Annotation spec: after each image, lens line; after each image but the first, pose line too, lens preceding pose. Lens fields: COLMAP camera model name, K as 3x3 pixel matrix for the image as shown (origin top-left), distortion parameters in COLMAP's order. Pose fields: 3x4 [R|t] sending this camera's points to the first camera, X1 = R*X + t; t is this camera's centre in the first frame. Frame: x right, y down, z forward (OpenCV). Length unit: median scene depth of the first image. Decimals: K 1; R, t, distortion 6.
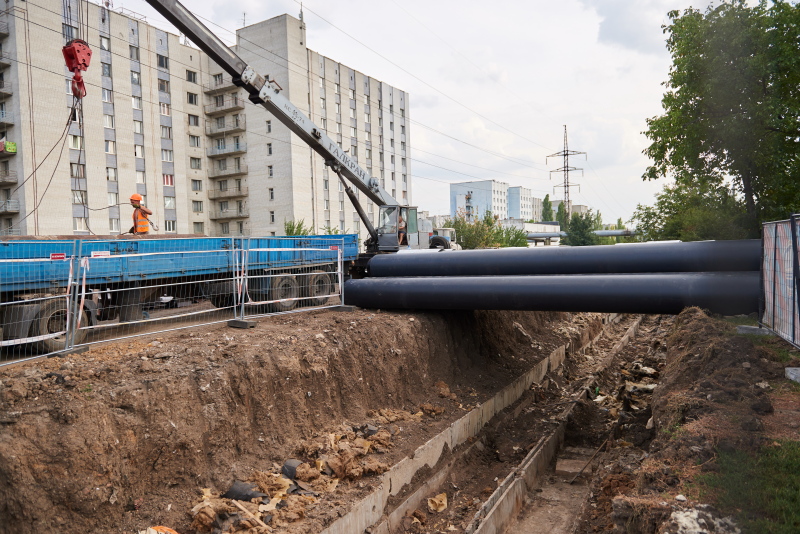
lens RADIAL K [[539.9, 0, 400.0], [0, 539.9, 267.0], [0, 0, 1]] dist [0.026487, 0.001938]
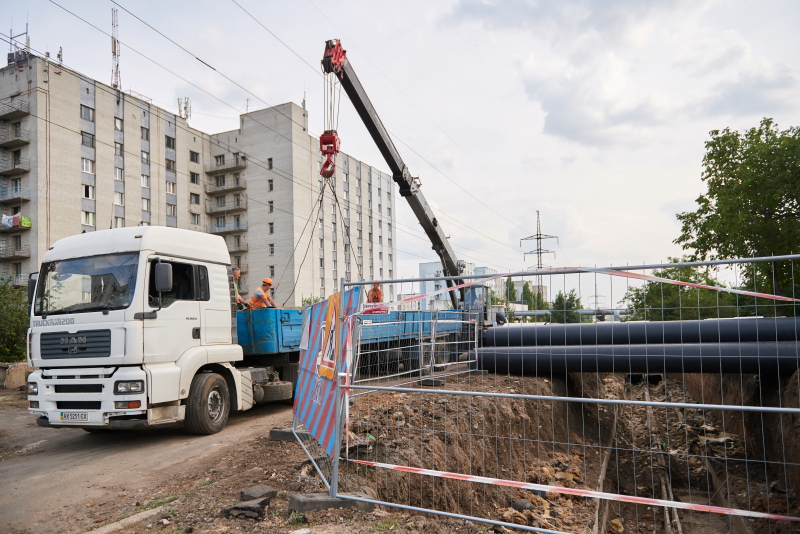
lens RADIAL K [[542.4, 0, 397.5], [0, 542.4, 307.9], [0, 0, 1]] dist [-0.000291, 0.038389]
pose [[0.996137, 0.009107, 0.087339, -0.093671], [-0.003031, 0.997581, -0.069446, 0.004876], [-0.087760, 0.068913, 0.993755, -0.037958]]
